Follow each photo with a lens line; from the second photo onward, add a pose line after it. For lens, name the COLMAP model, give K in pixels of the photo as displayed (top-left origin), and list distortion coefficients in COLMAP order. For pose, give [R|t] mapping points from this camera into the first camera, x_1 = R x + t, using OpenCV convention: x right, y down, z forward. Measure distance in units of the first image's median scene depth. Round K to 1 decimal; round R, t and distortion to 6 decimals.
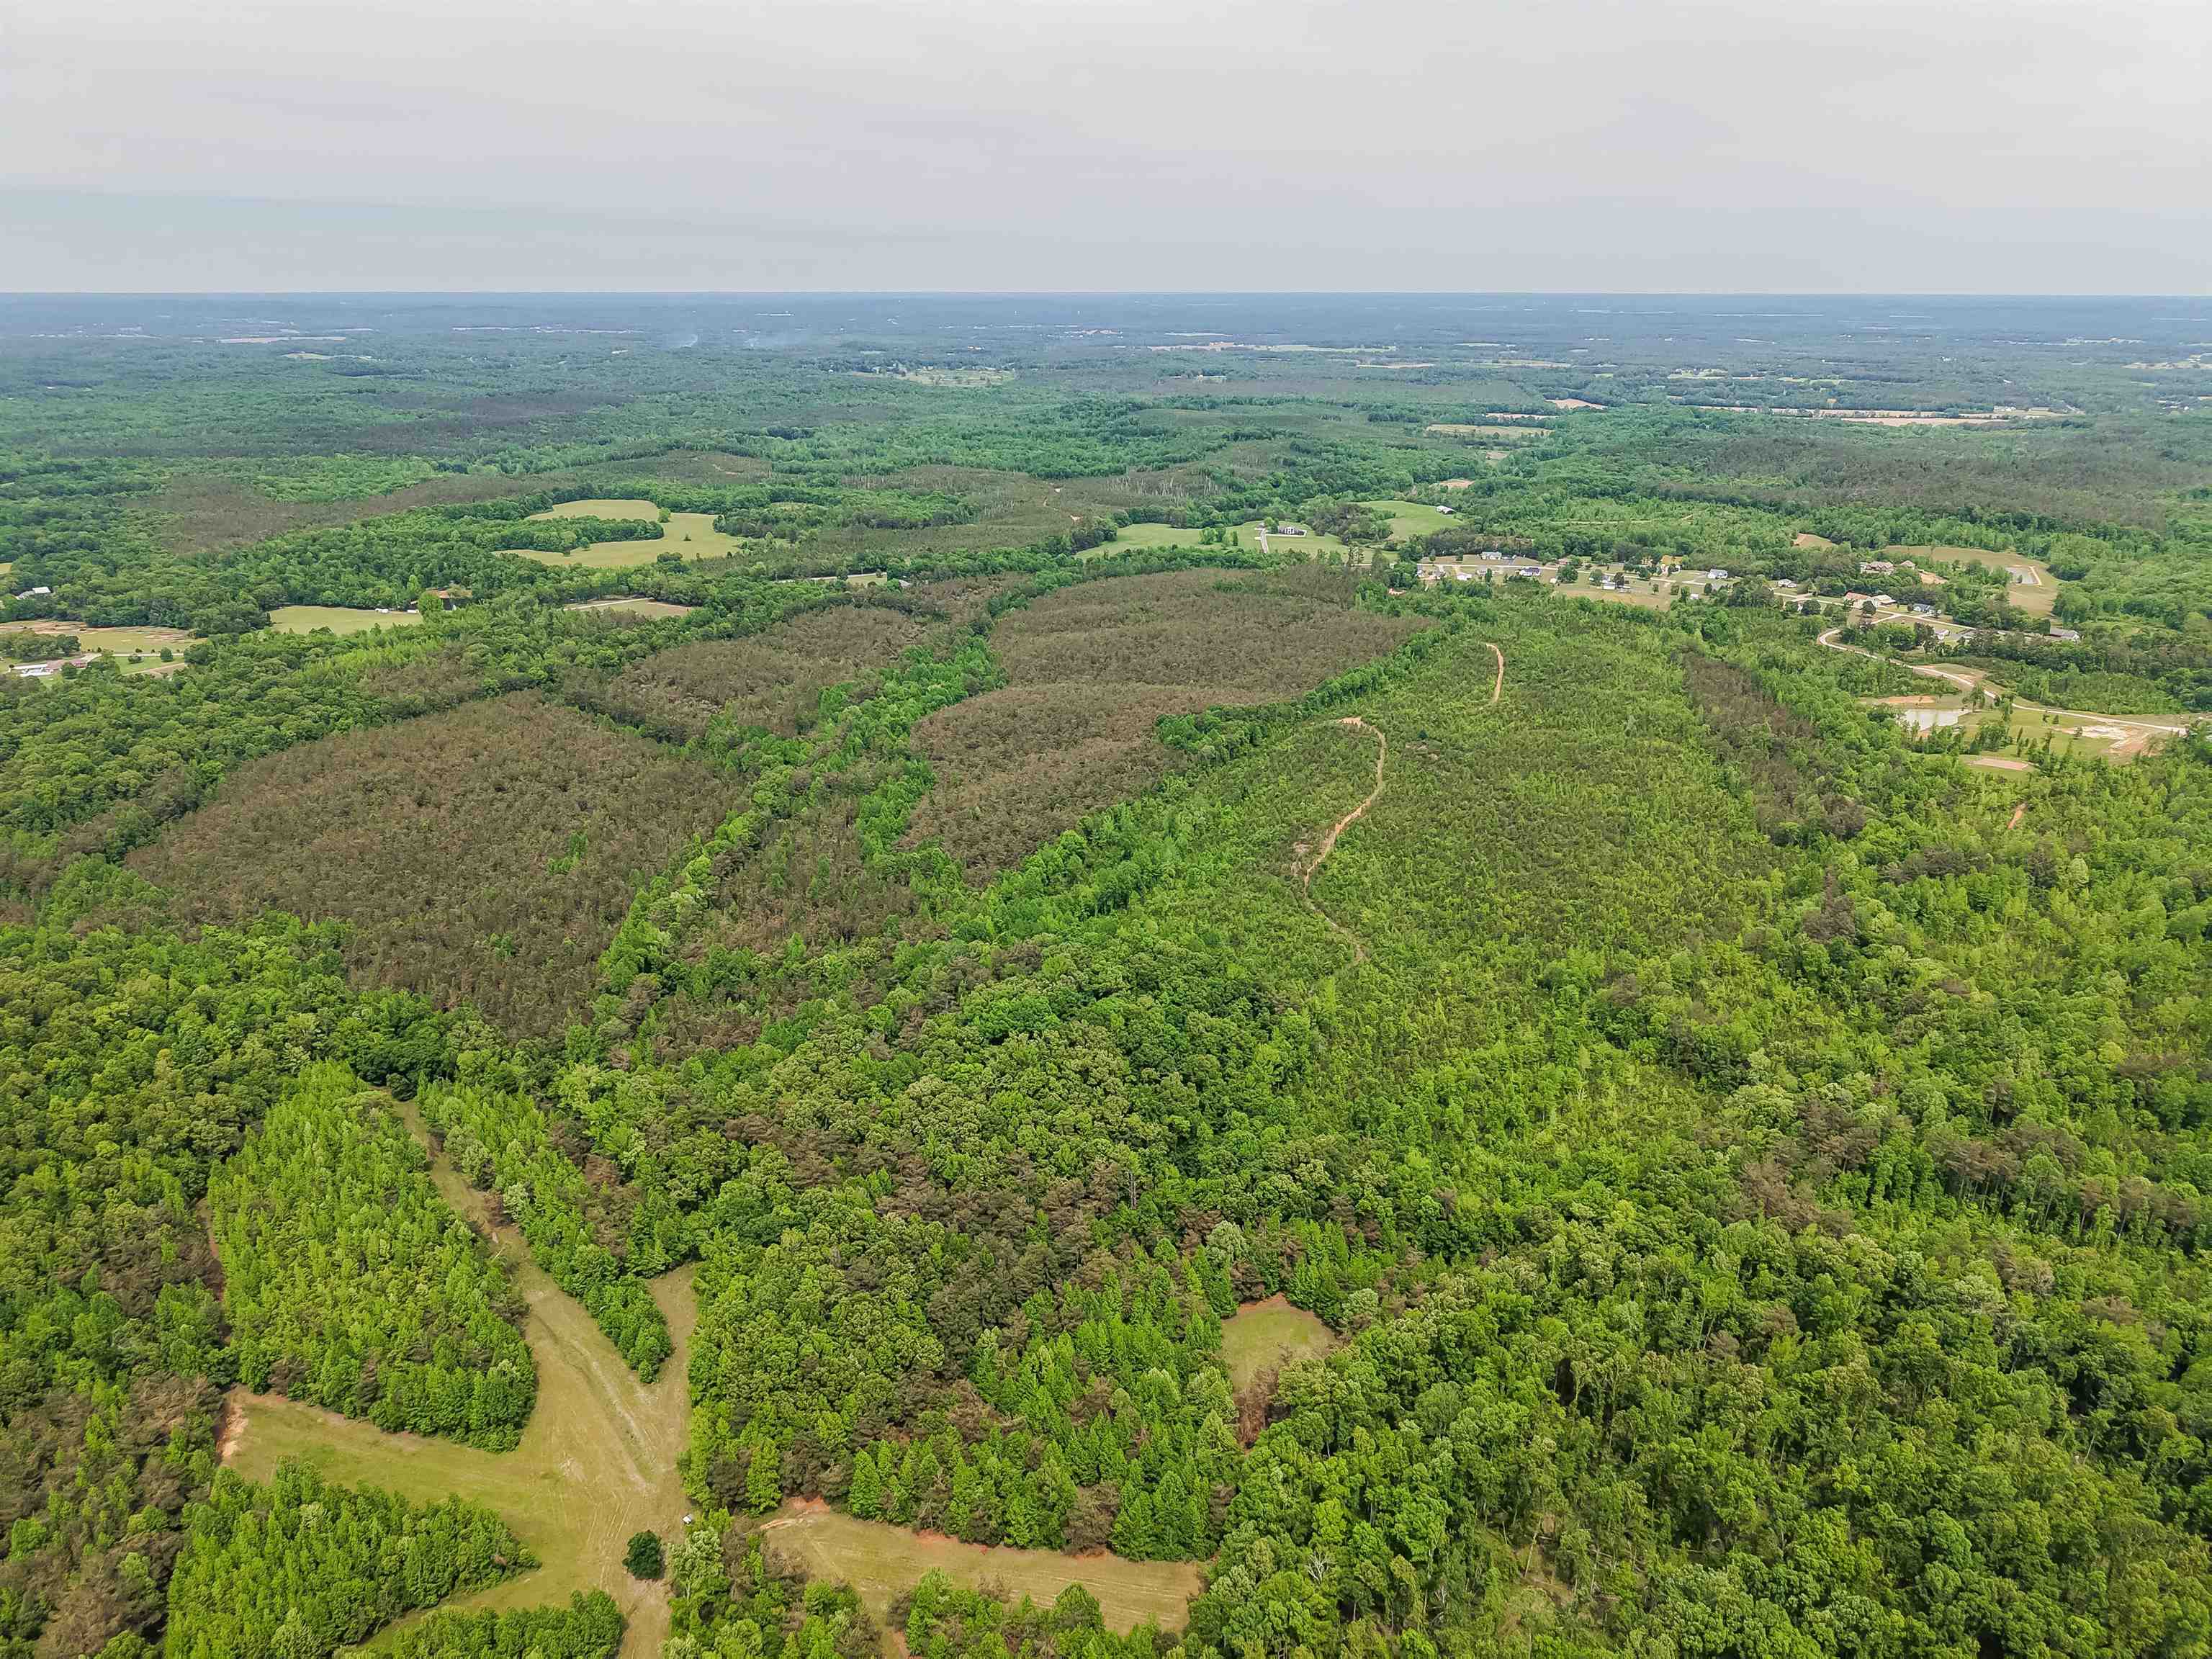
lens RADIAL K [[1483.3, 0, 1102.3], [0, 1483.3, 830.9], [0, 0, 1]] dist [0.015459, -0.016552]
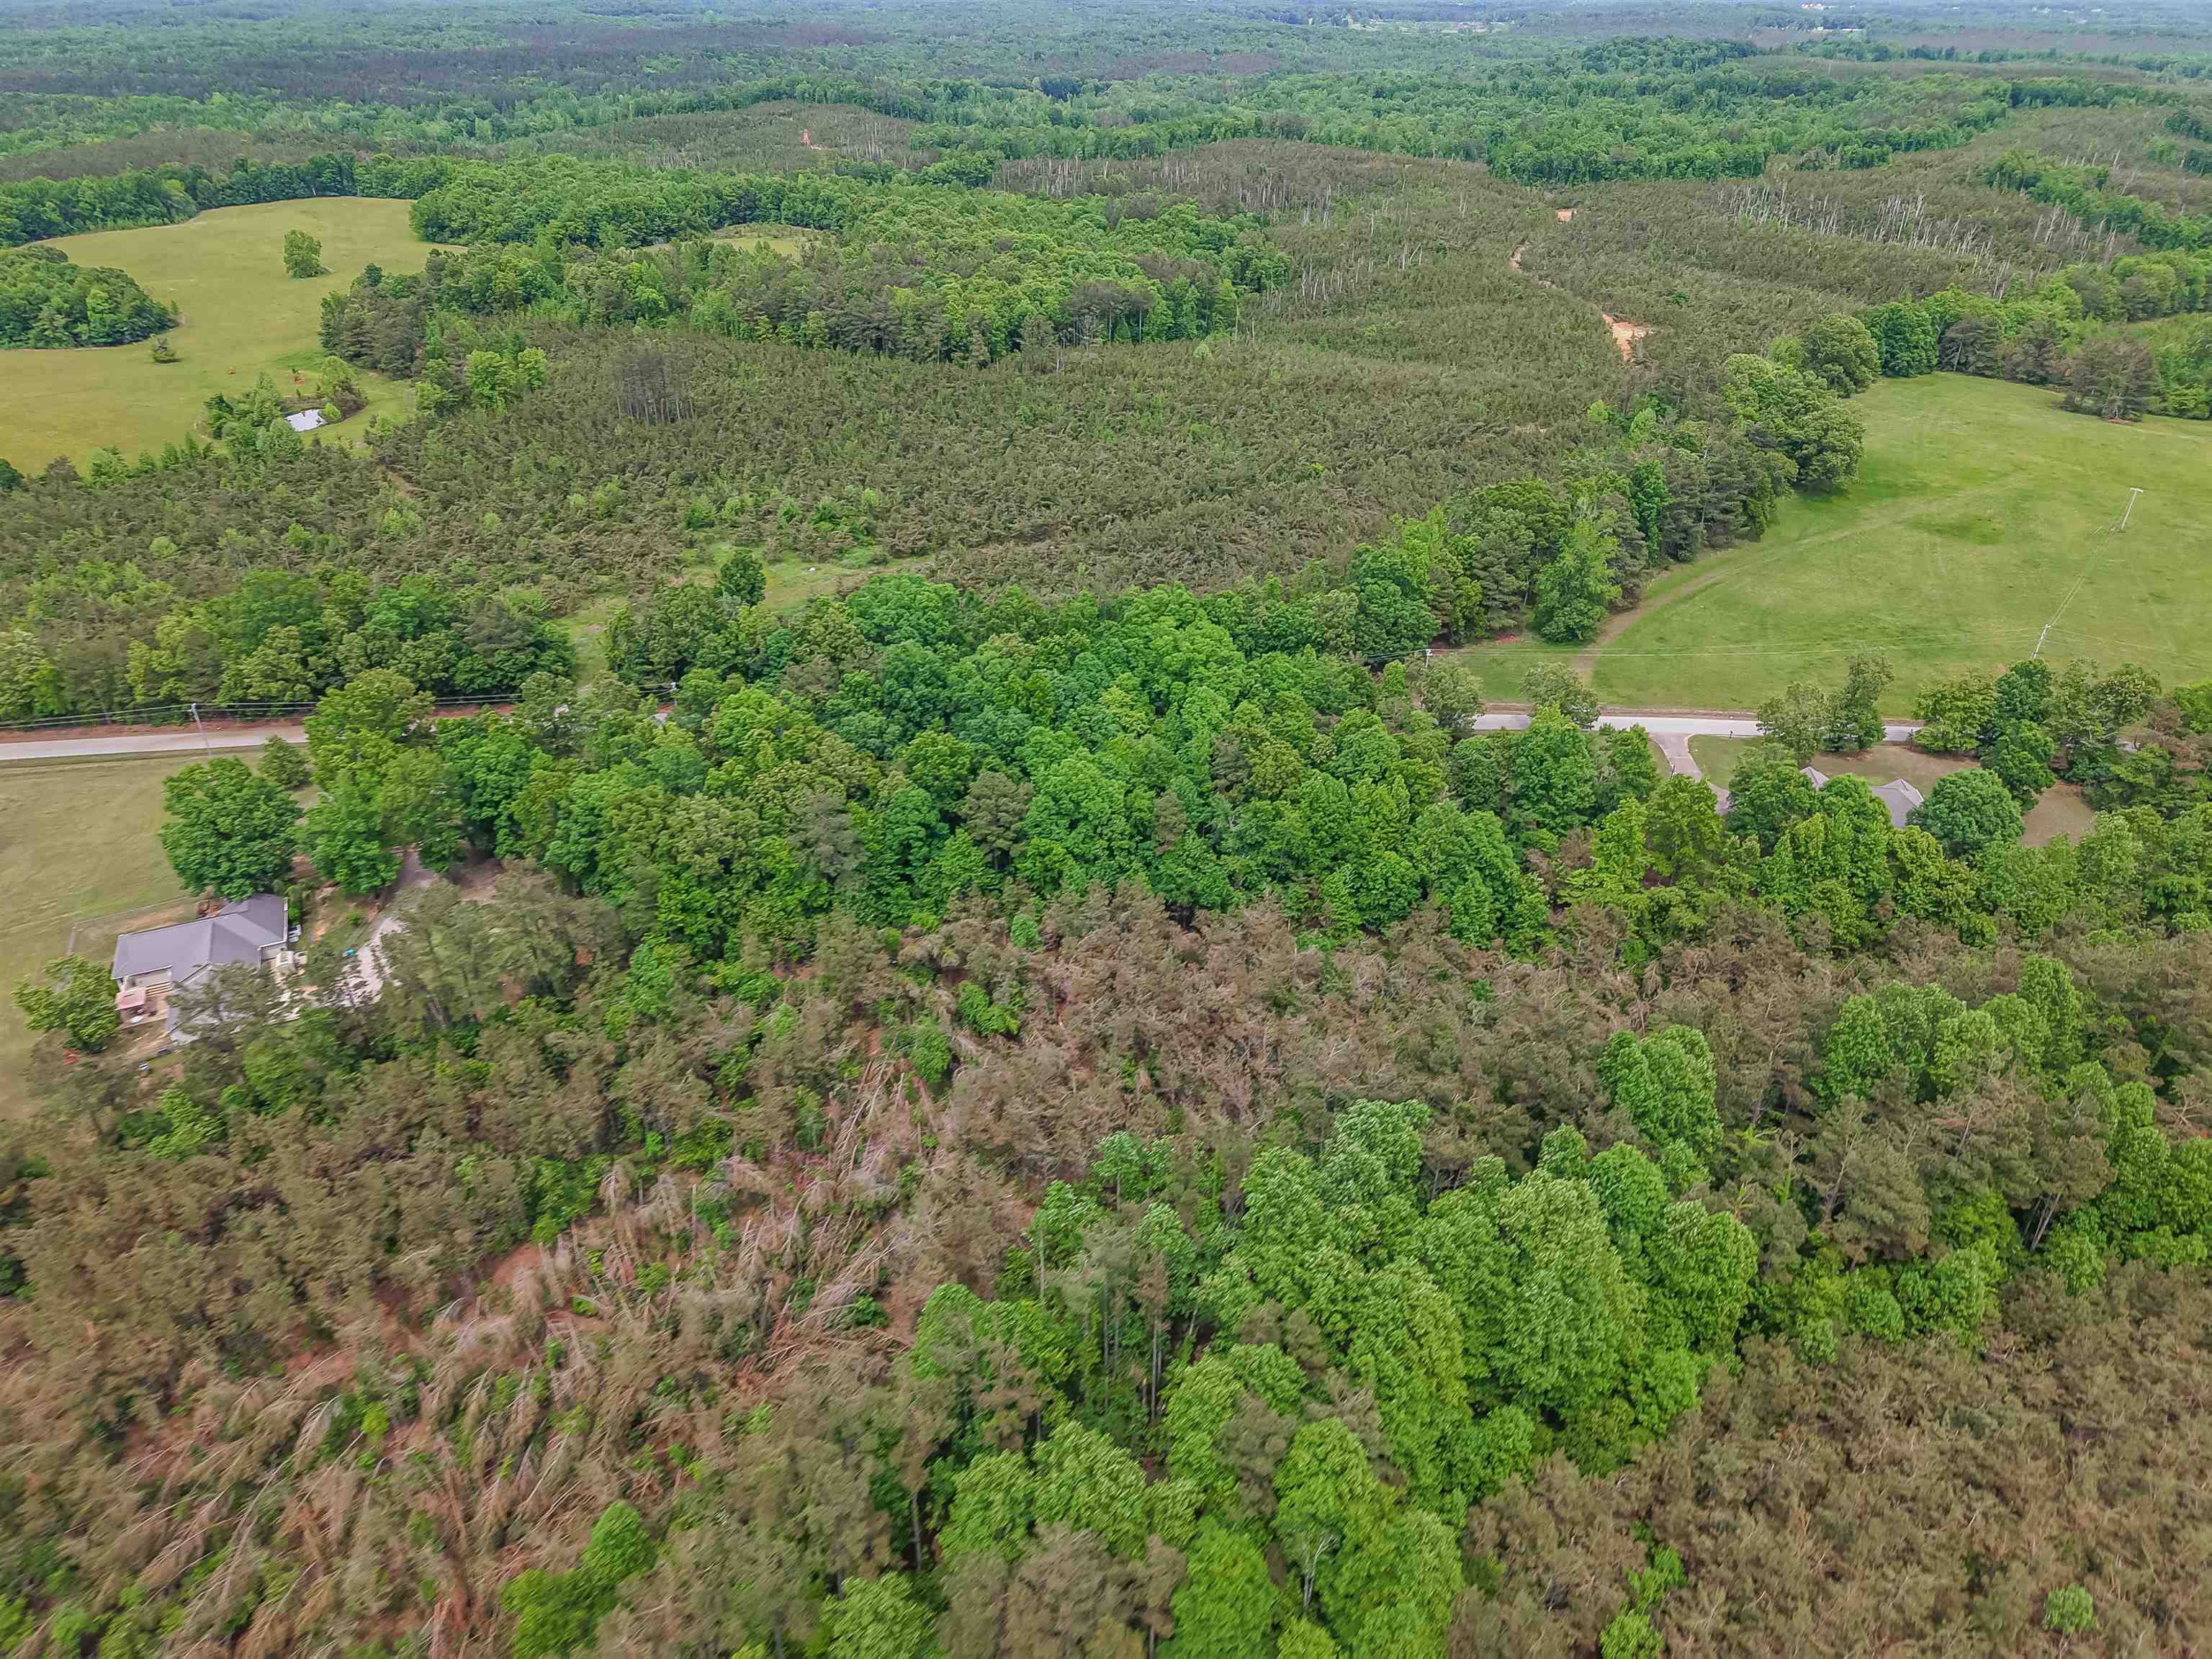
lens RADIAL K [[1483.3, 0, 1104.8], [0, 1483.3, 830.6], [0, 0, 1]] dist [0.015459, -0.016552]
pose [[0.955119, 0.145772, -0.257872, -0.032074], [-0.099318, 0.977737, 0.184844, -0.207760], [0.279076, -0.150936, 0.948333, 0.900735]]
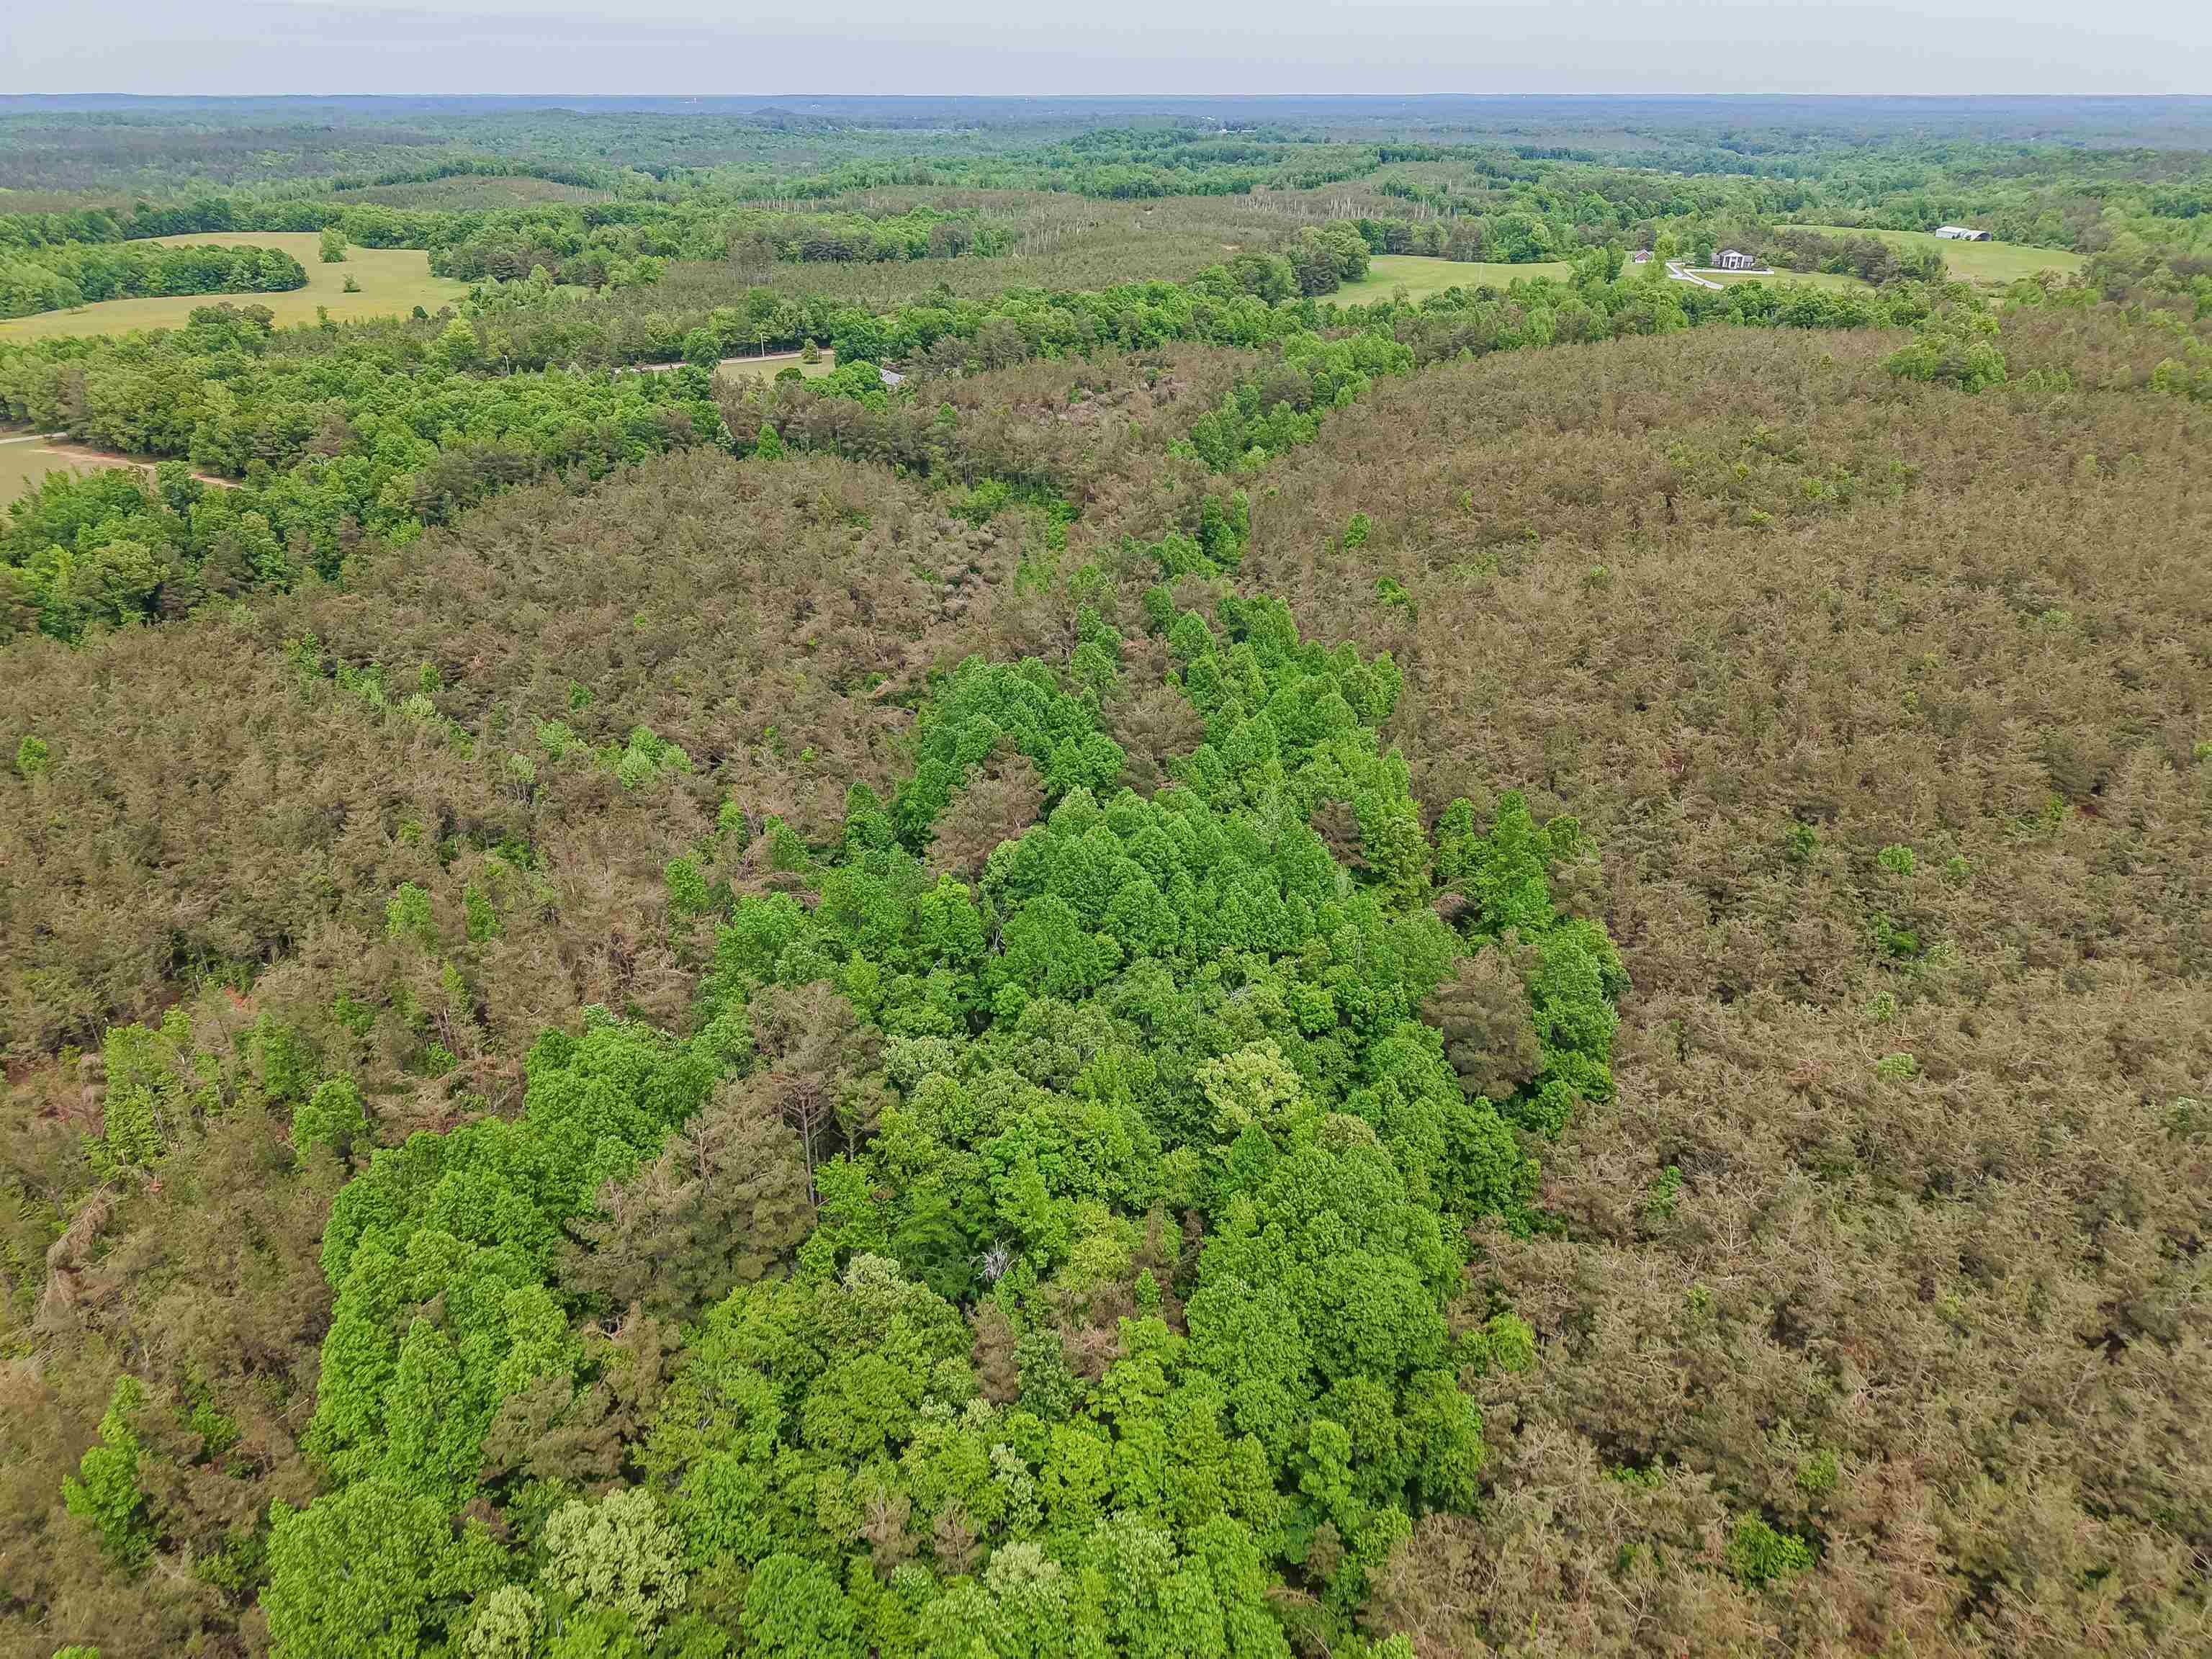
lens RADIAL K [[1483.3, 0, 1106.3], [0, 1483.3, 822.3], [0, 0, 1]] dist [0.015459, -0.016552]
pose [[0.999126, -0.021162, 0.036051, -0.097741], [0.017307, 0.994419, 0.104077, -0.100381], [-0.038052, -0.103362, 0.993916, 0.650662]]
